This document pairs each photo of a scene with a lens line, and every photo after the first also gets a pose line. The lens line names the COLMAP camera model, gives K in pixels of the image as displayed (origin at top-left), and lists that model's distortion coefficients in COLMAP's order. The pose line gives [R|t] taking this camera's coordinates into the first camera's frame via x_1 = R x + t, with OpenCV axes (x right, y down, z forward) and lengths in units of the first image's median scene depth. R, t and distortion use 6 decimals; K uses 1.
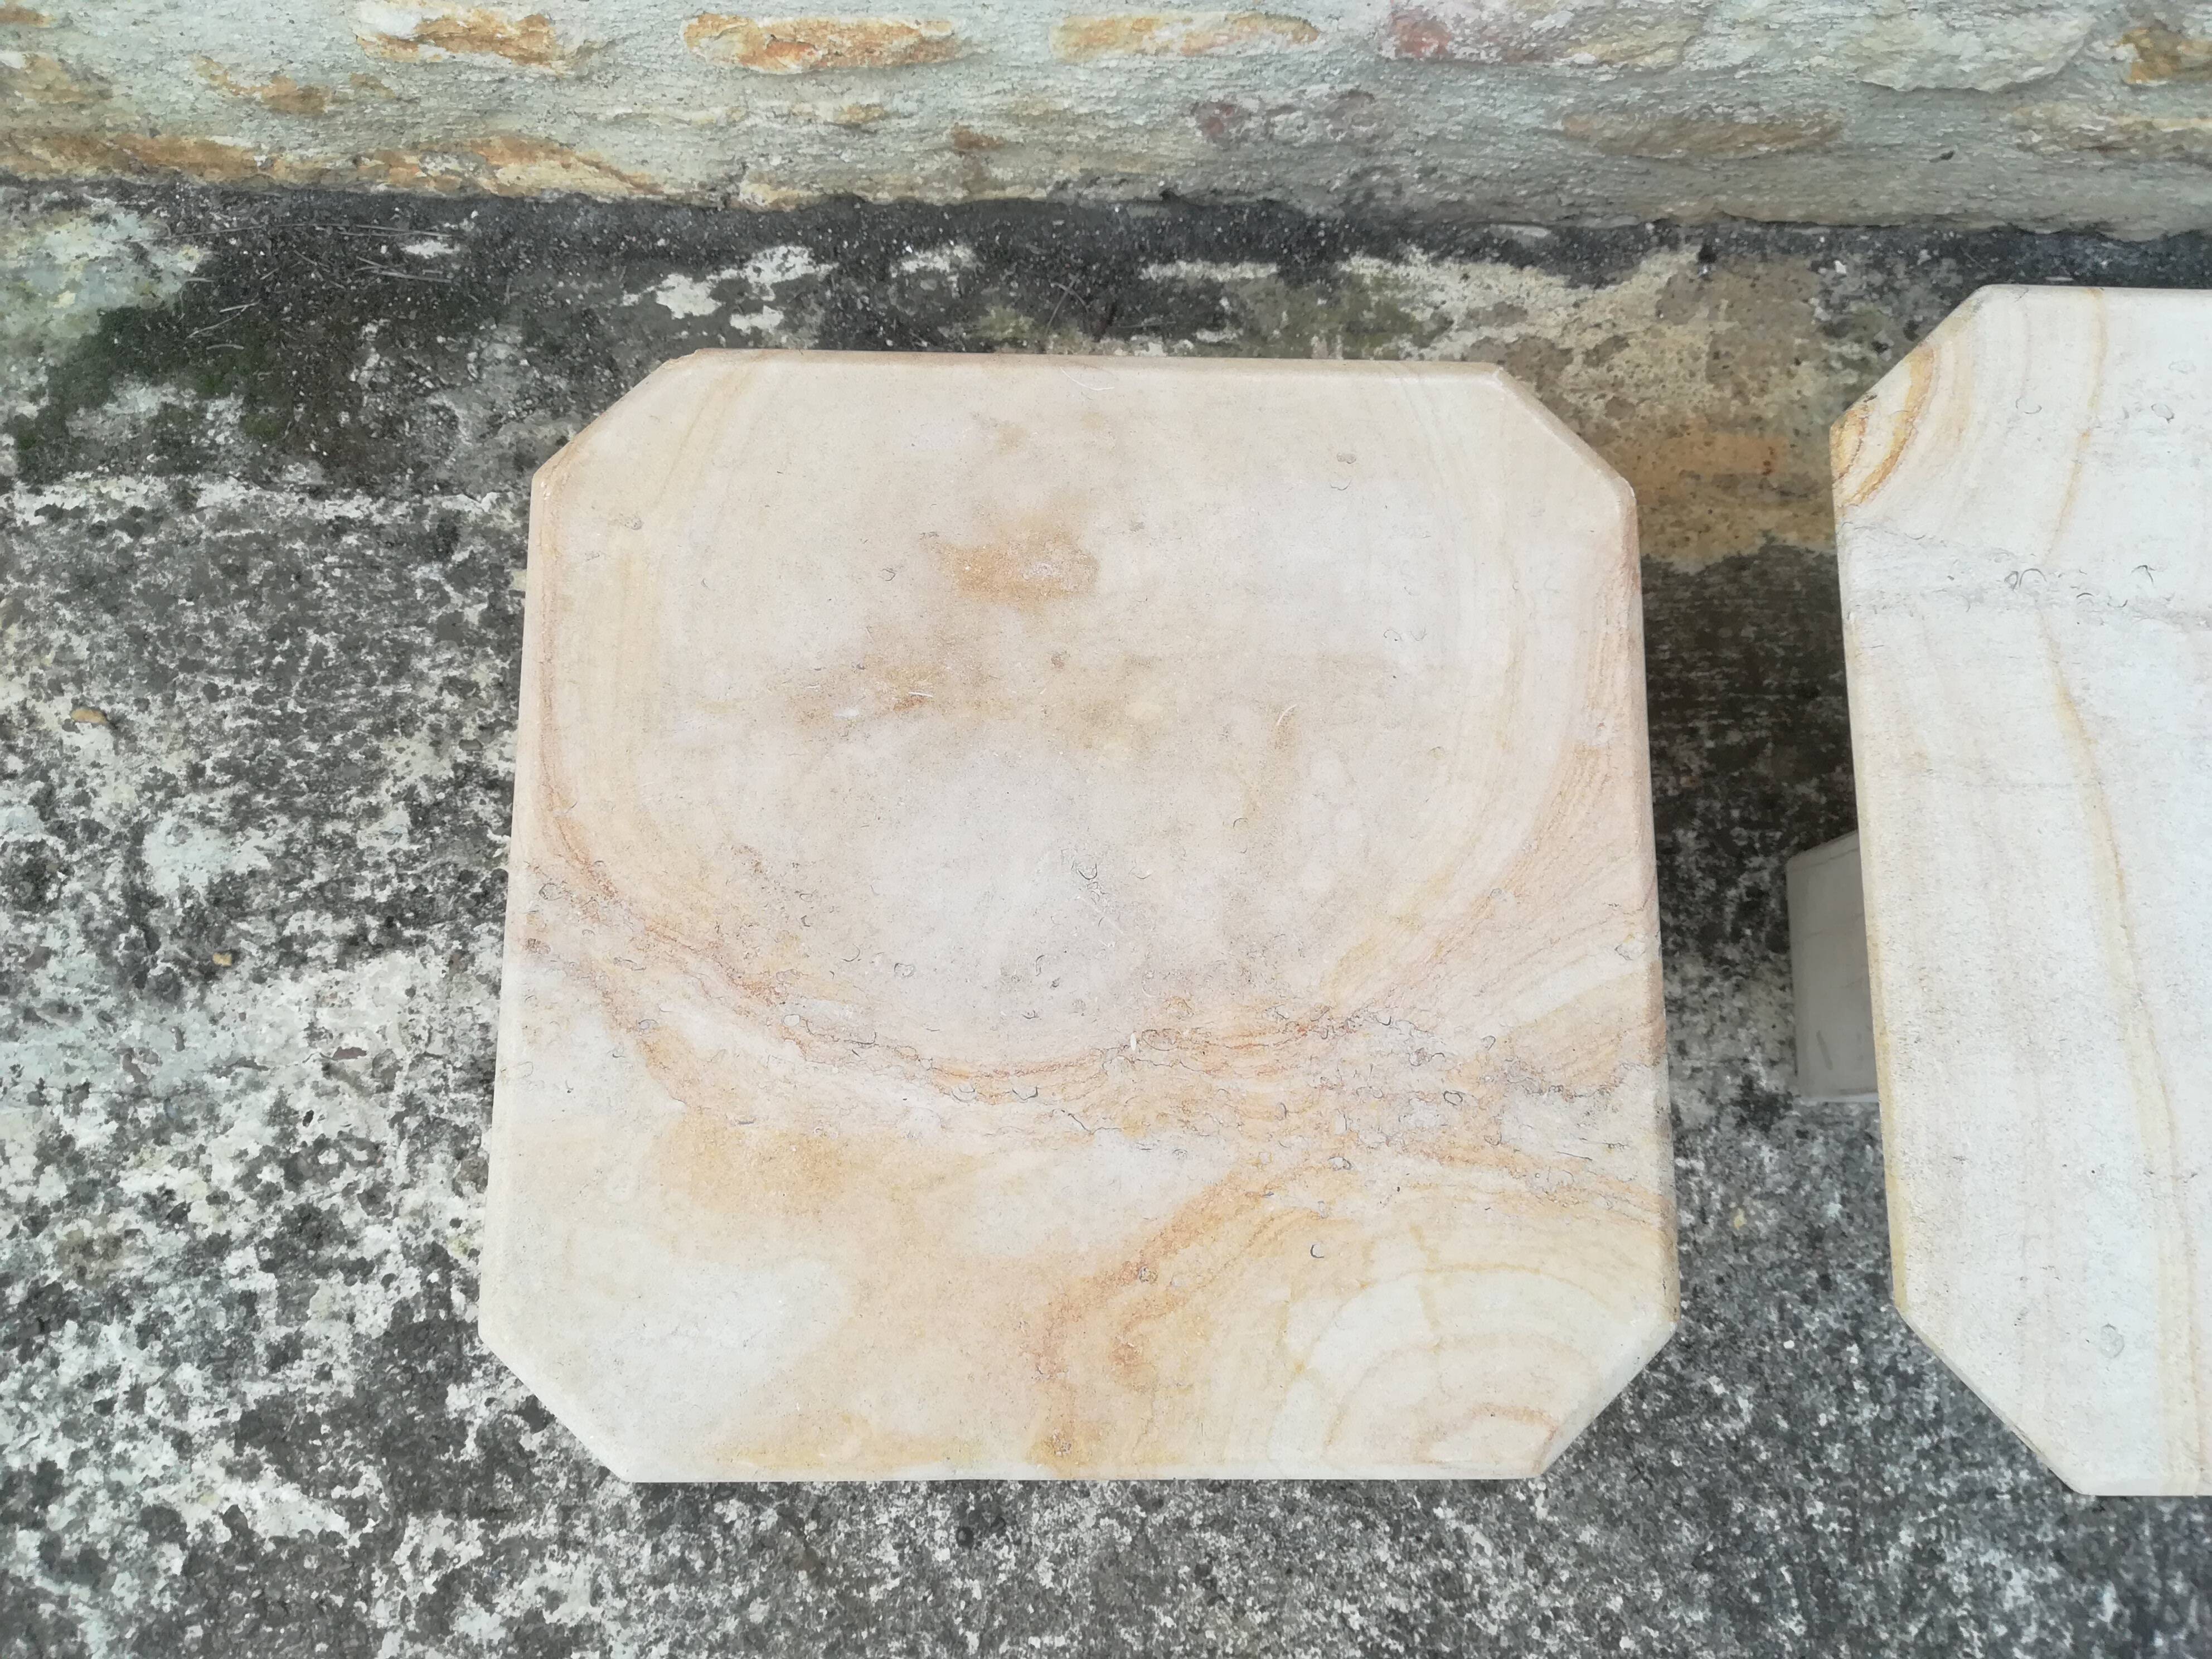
lens RADIAL K [[1720.2, 0, 1109.1], [0, 1720.2, 837.6], [0, 0, 1]] dist [0.050835, -0.074865]
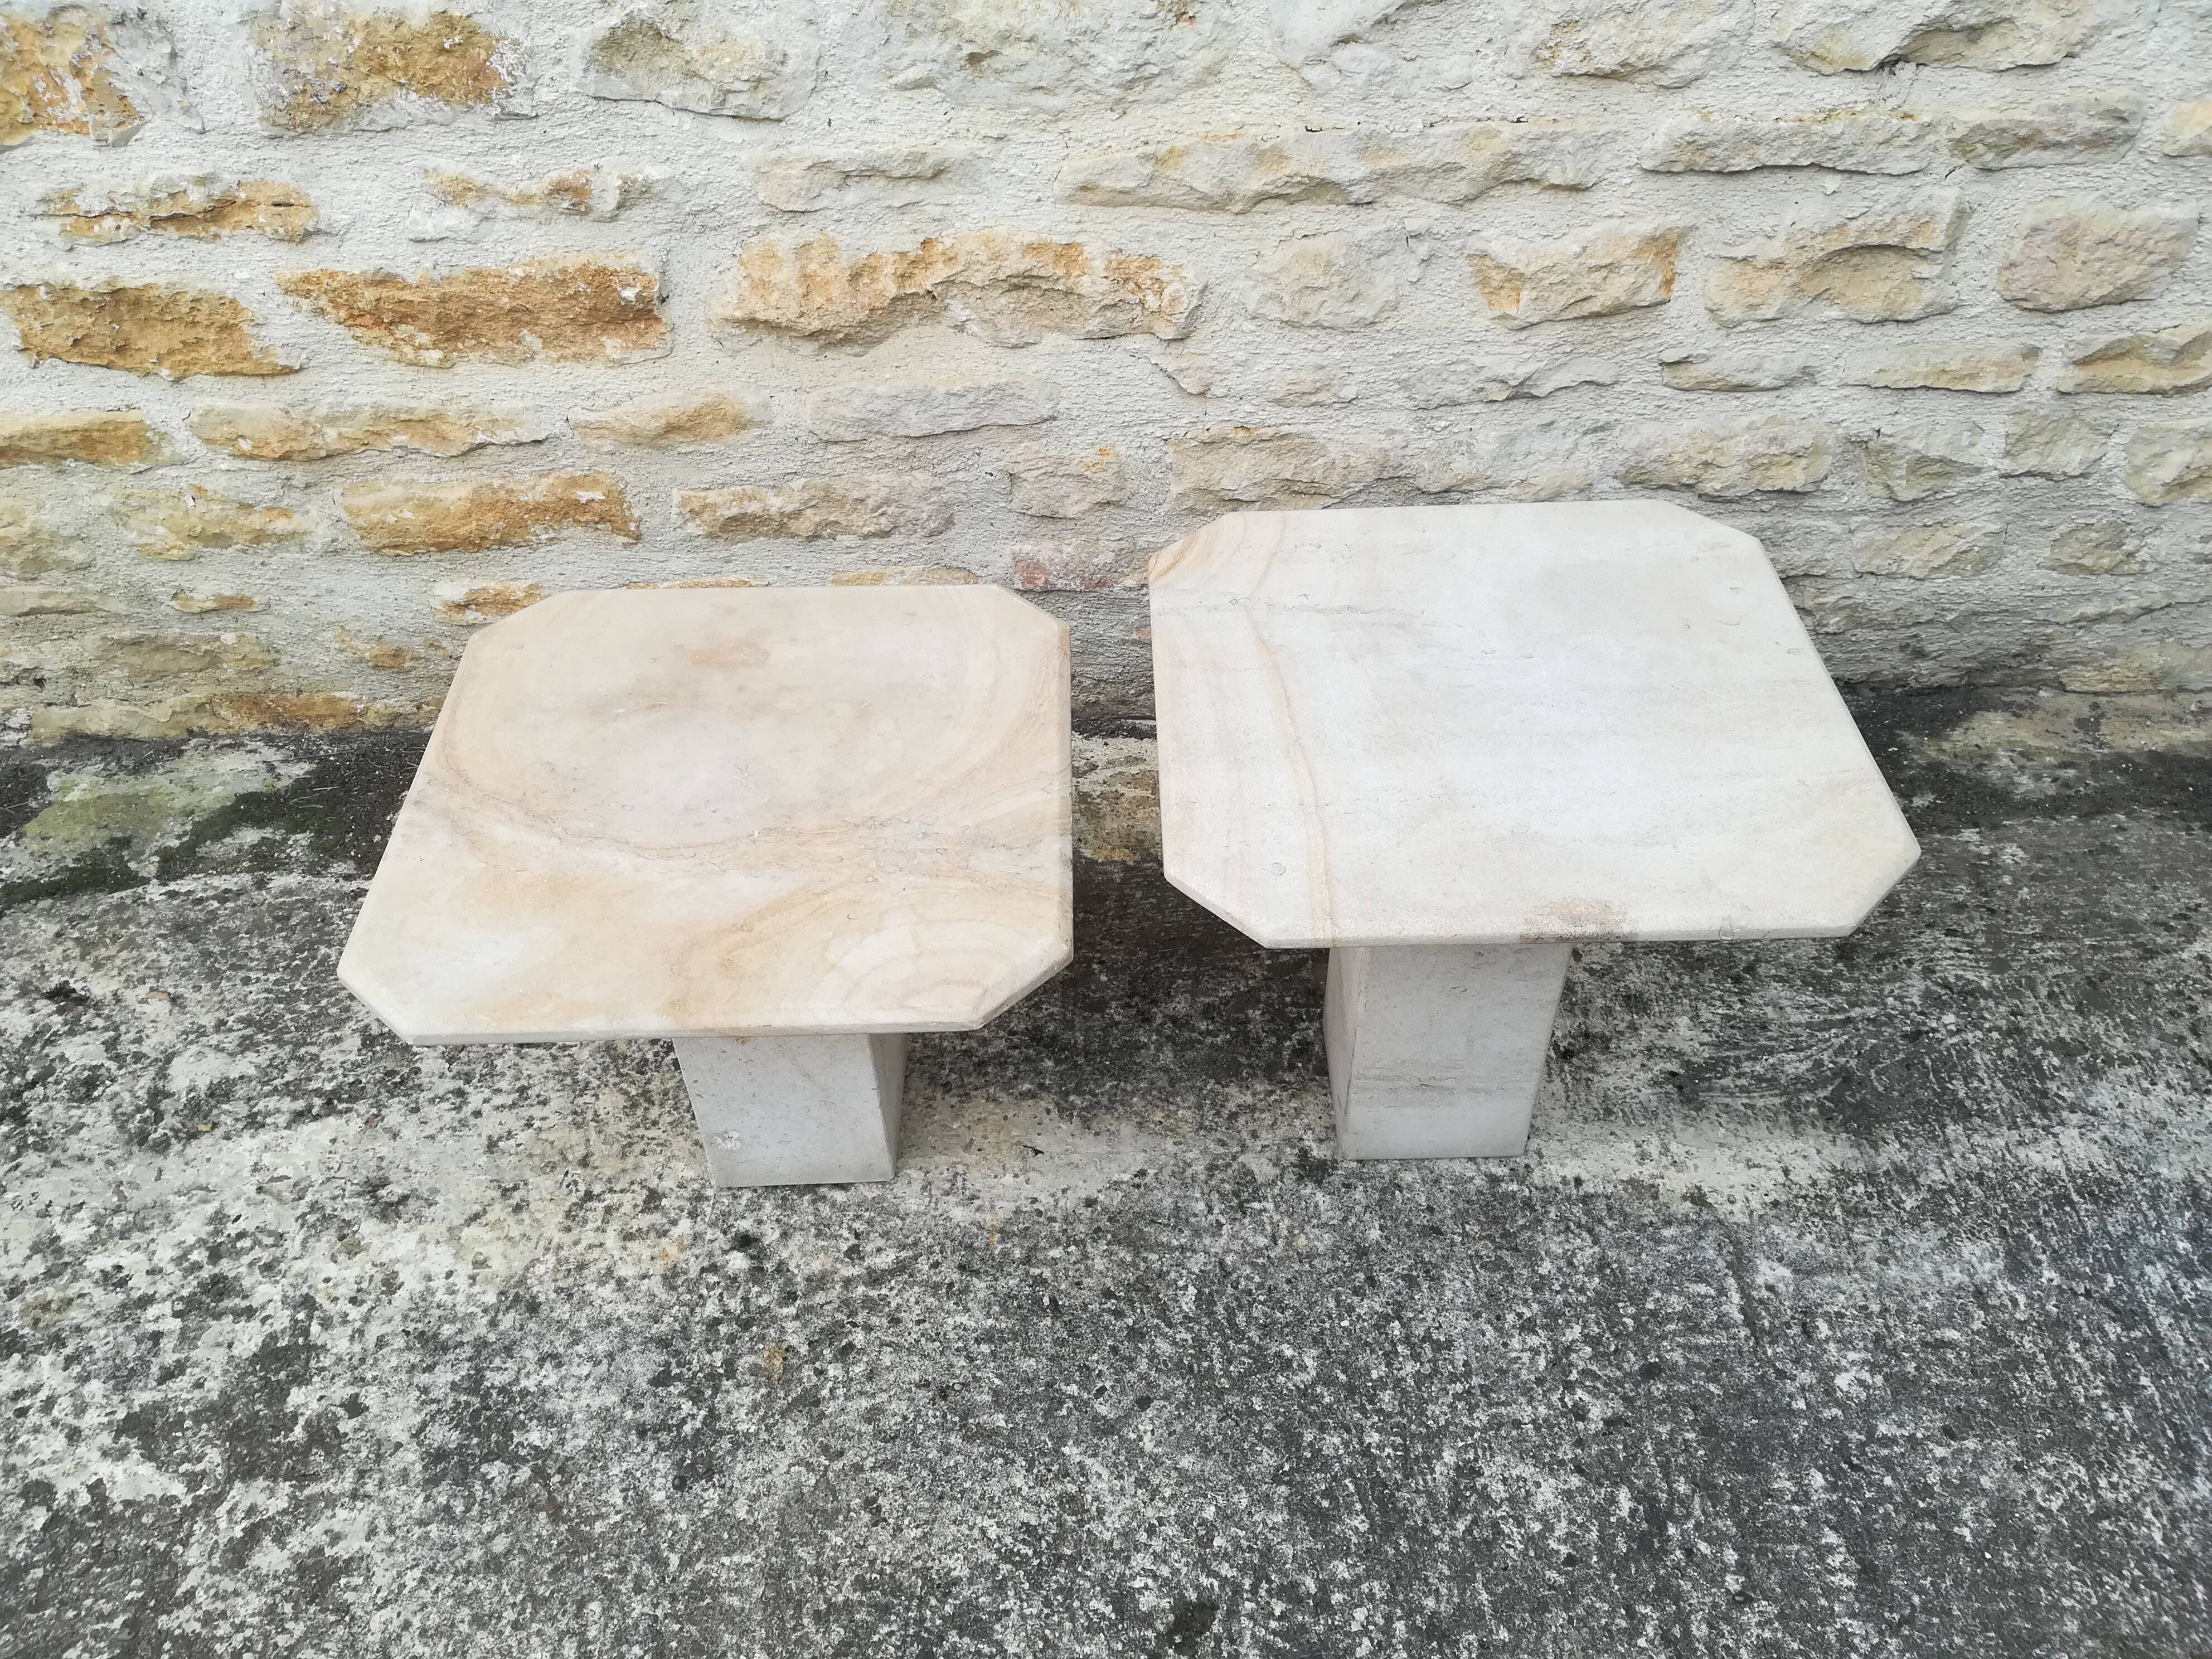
lens RADIAL K [[1720.2, 0, 1115.6], [0, 1720.2, 847.8], [0, 0, 1]] dist [0.050835, -0.074865]
pose [[0.998779, -0.047674, -0.012921, 0.262105], [0.031220, 0.812007, -0.582811, 0.760173], [0.038277, 0.581697, 0.812505, -0.248933]]
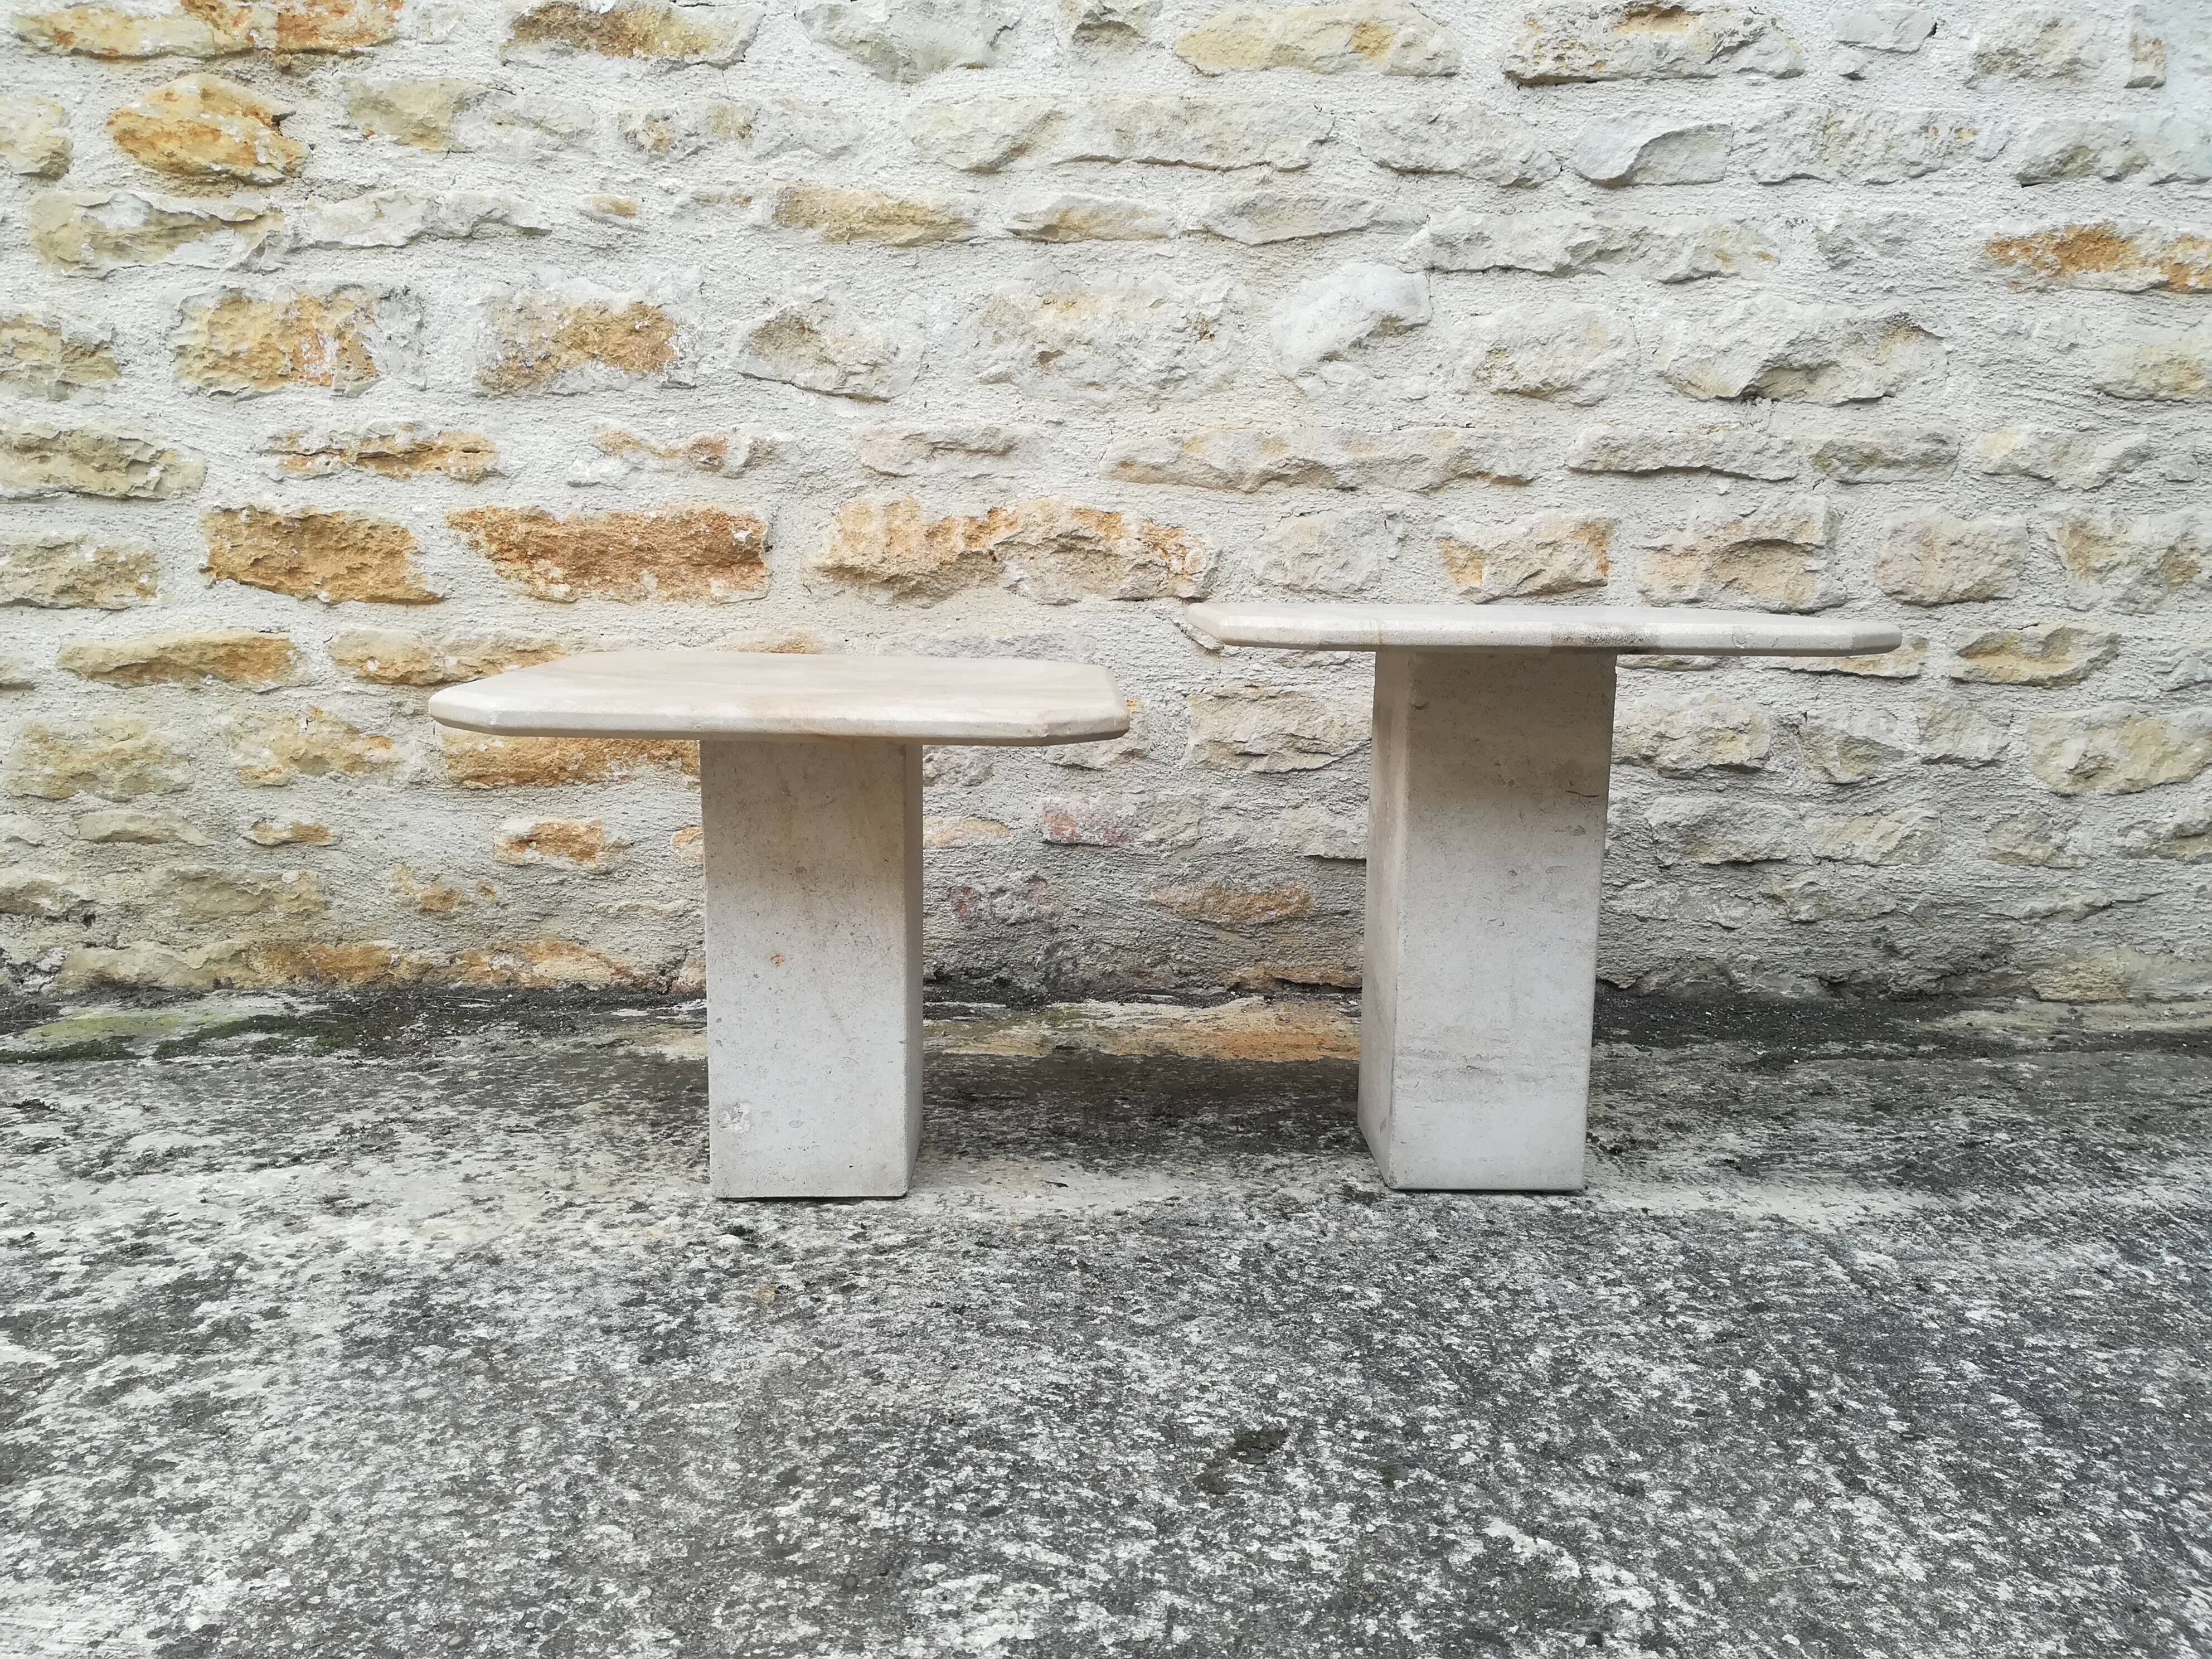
lens RADIAL K [[1720.2, 0, 1112.4], [0, 1720.2, 844.4], [0, 0, 1]] dist [0.050835, -0.074865]
pose [[0.999369, -0.015671, 0.031866, 0.168921], [0.035334, 0.349474, -0.936280, 1.277144], [0.003536, 0.936815, 0.349807, 0.341474]]
